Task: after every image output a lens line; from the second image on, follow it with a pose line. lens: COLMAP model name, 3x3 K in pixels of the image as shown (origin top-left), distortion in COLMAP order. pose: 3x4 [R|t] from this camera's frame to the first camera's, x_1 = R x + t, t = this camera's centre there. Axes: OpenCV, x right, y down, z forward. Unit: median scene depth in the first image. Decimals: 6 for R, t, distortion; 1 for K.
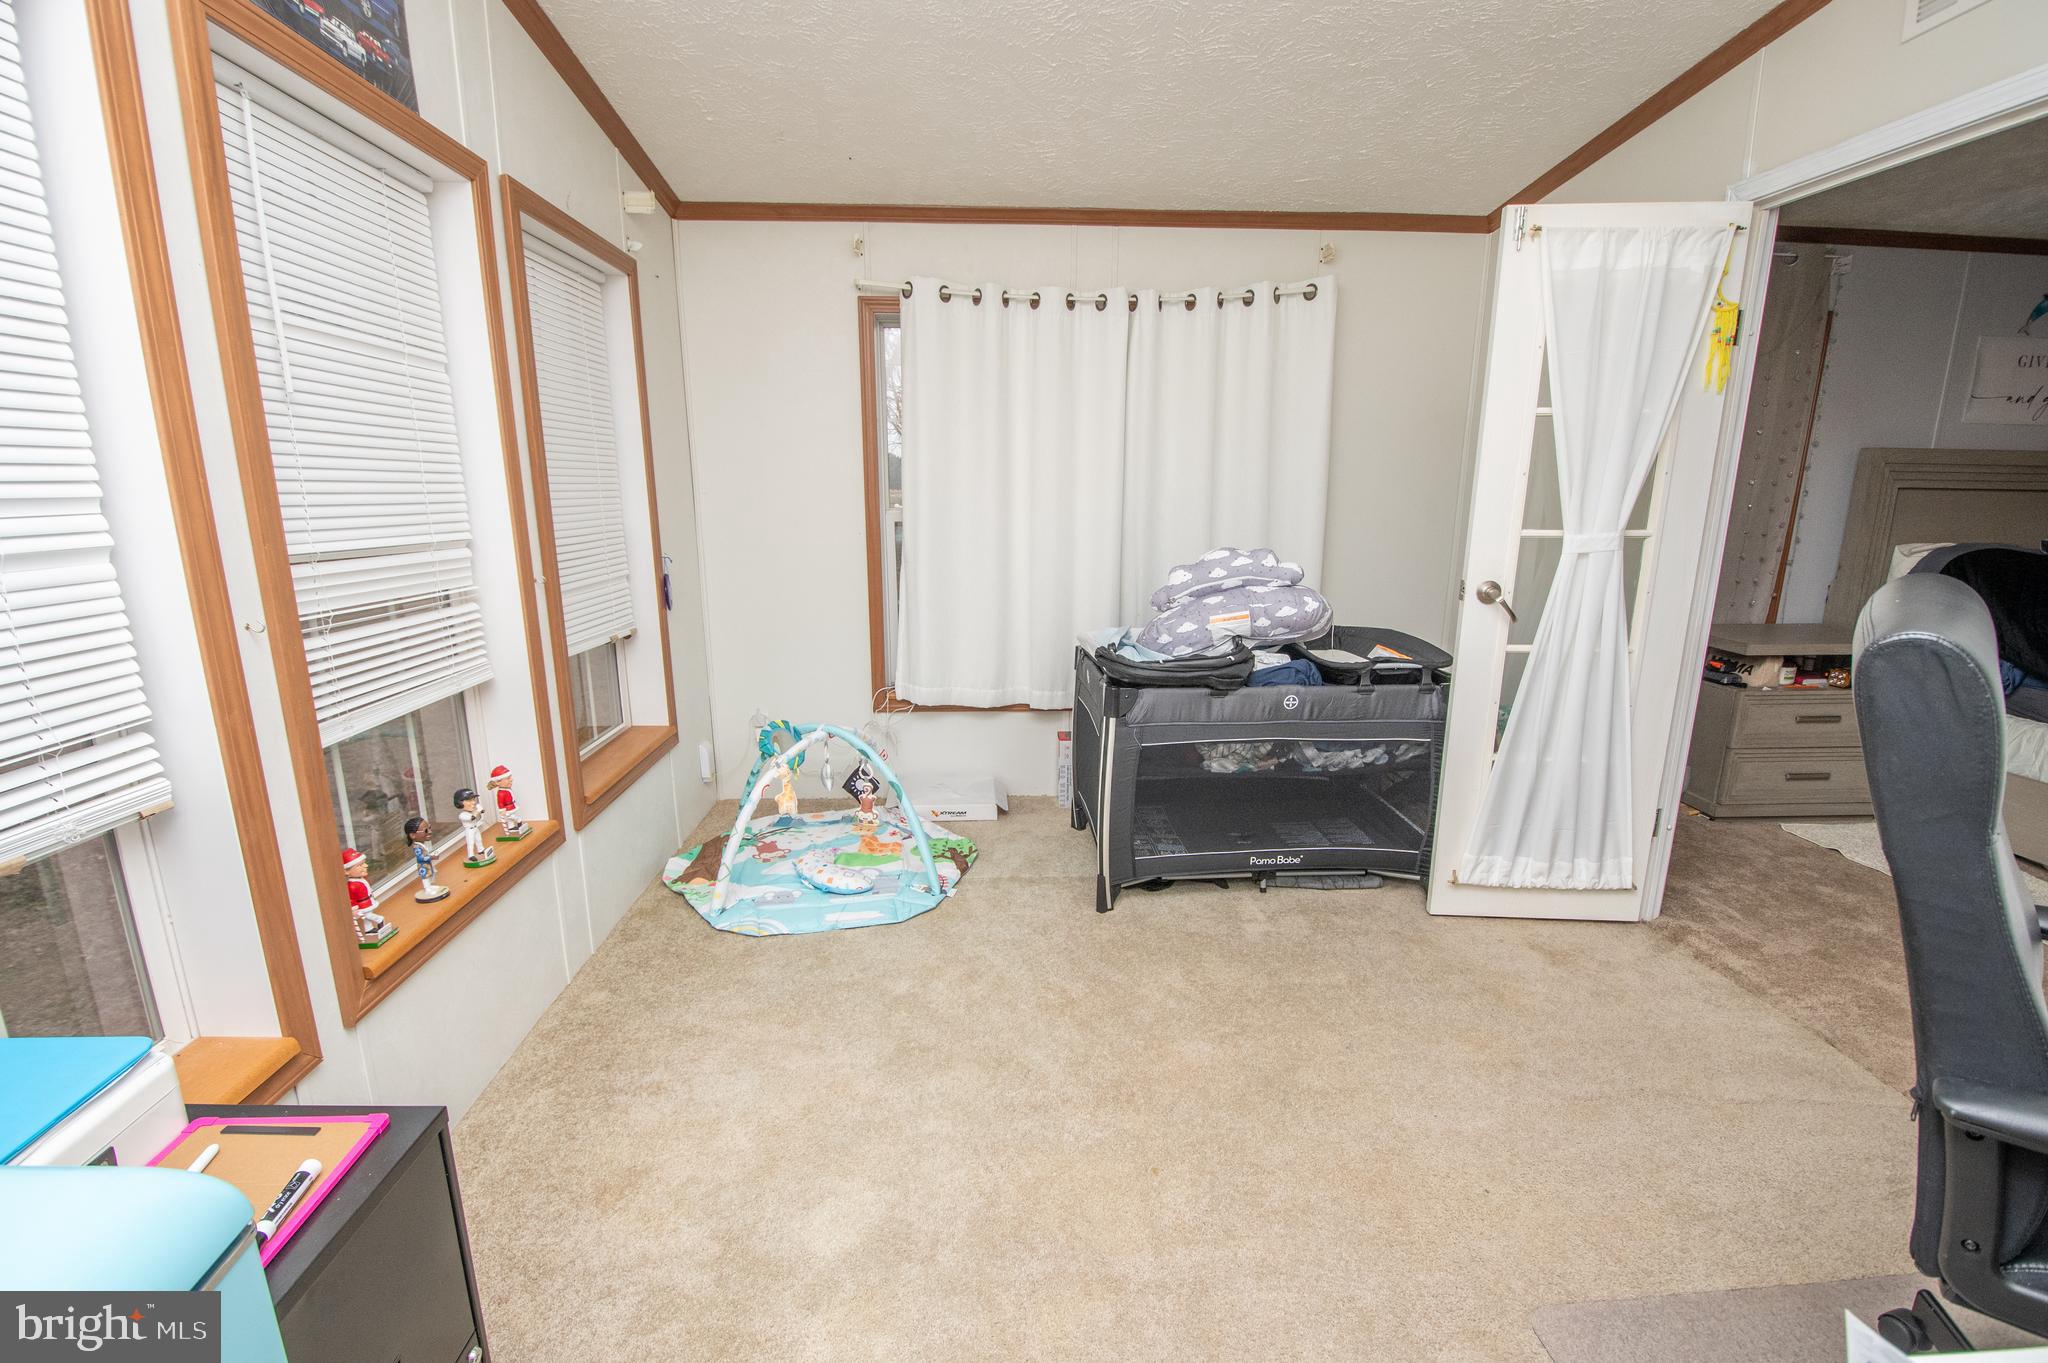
lens RADIAL K [[843.3, 0, 1024.0], [0, 843.3, 681.5], [0, 0, 1]] dist [-0.000588, -0.000086]
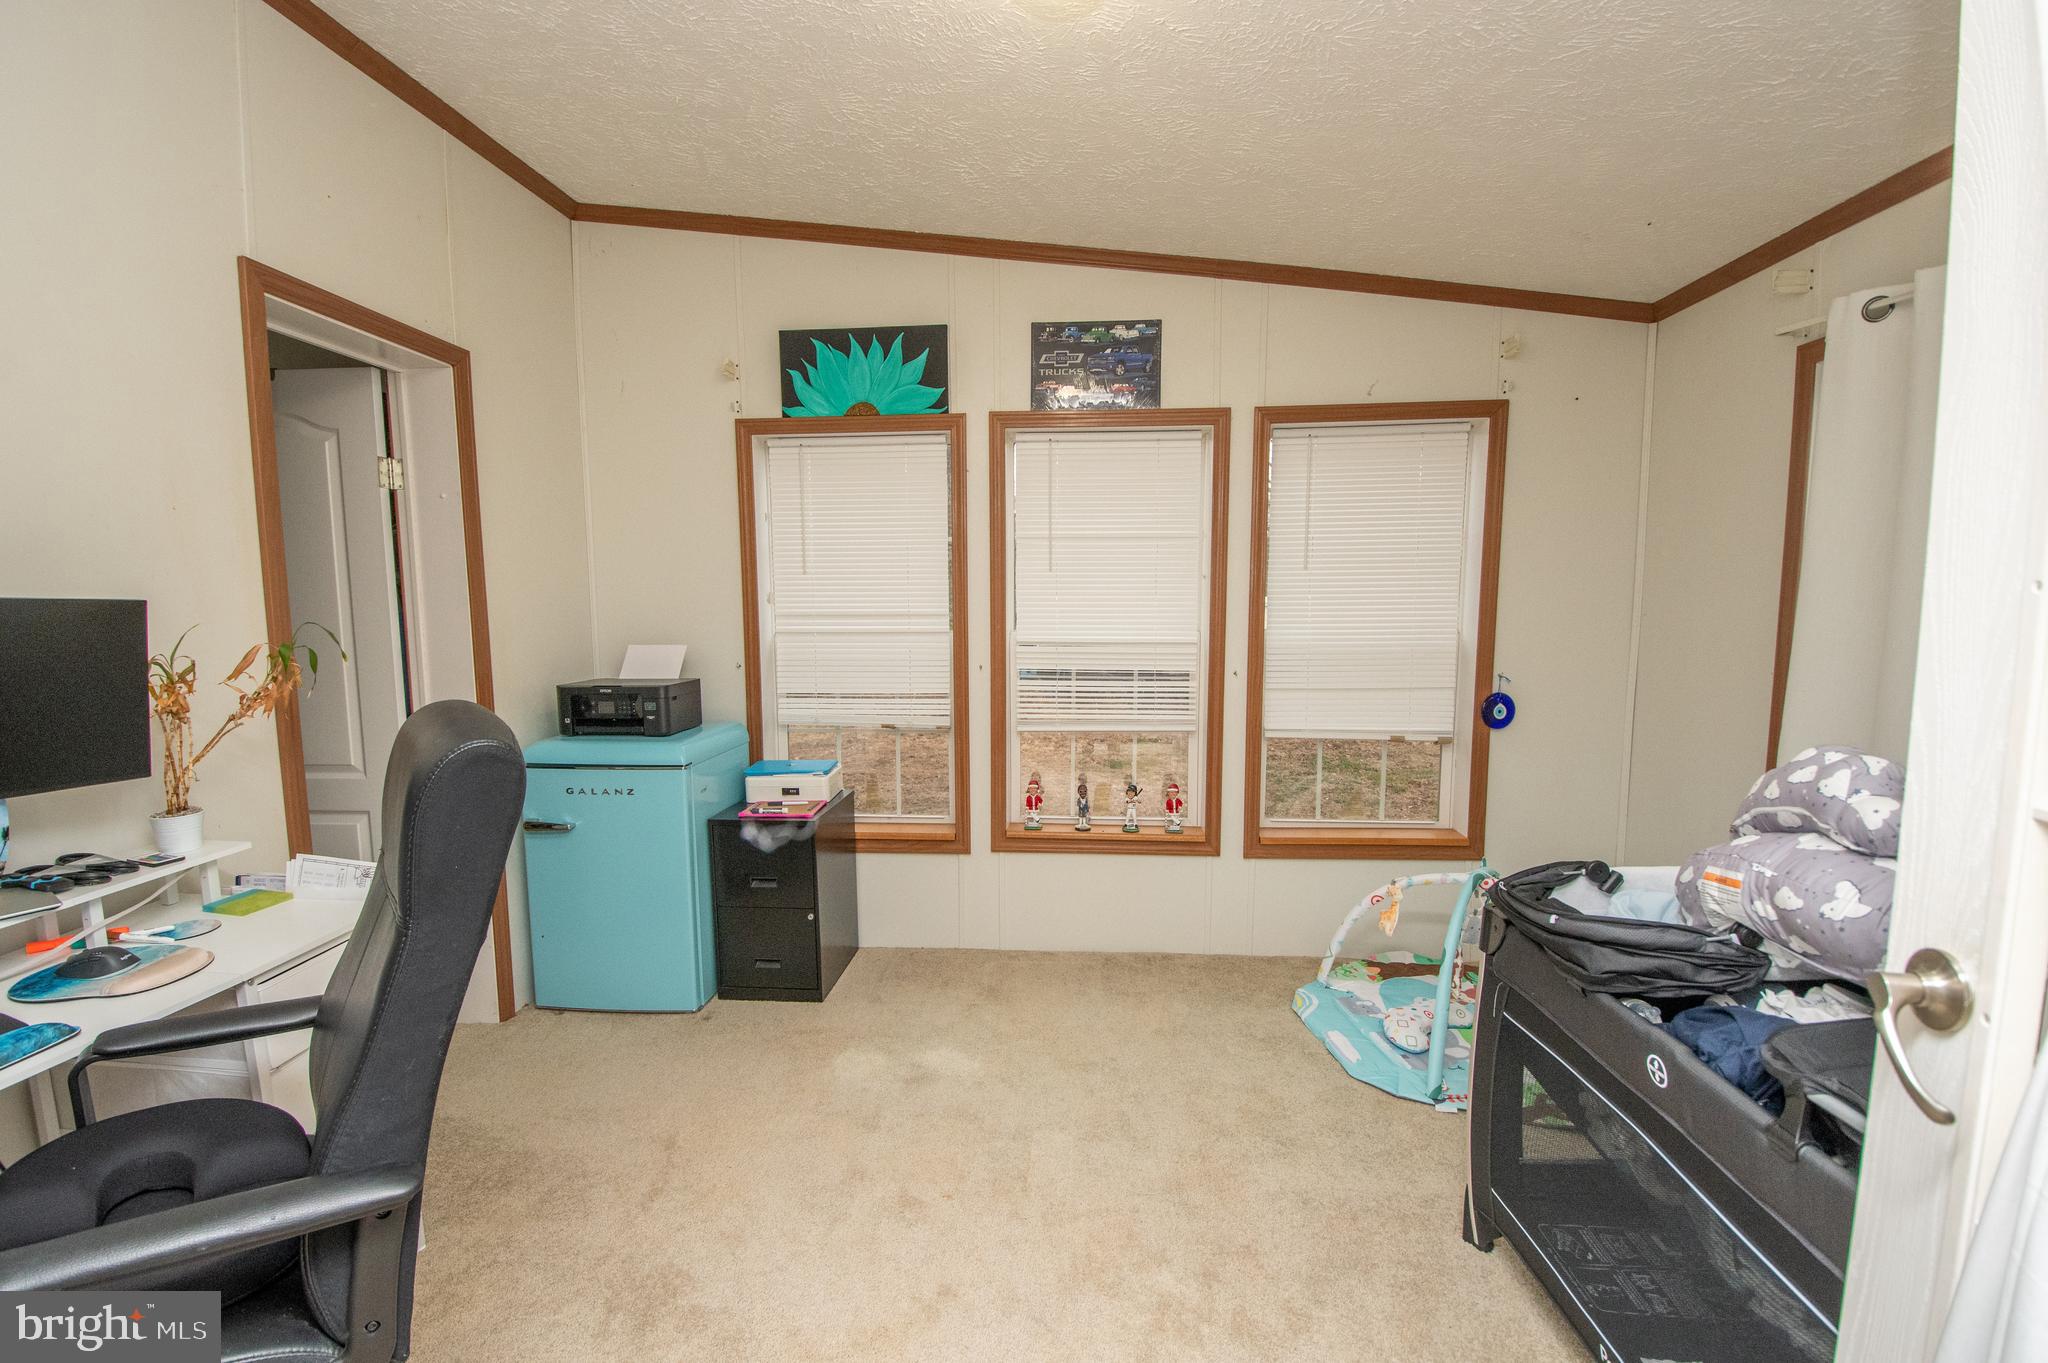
lens RADIAL K [[876.2, 0, 1020.7], [0, 876.2, 703.3], [0, 0, 1]] dist [-0.000732, -0.000051]
pose [[-0.128852, 0.108037, -0.985761, 1.012530], [-0.200359, 0.970711, 0.132577, -0.206573], [0.971212, 0.214589, -0.103431, 0.857025]]
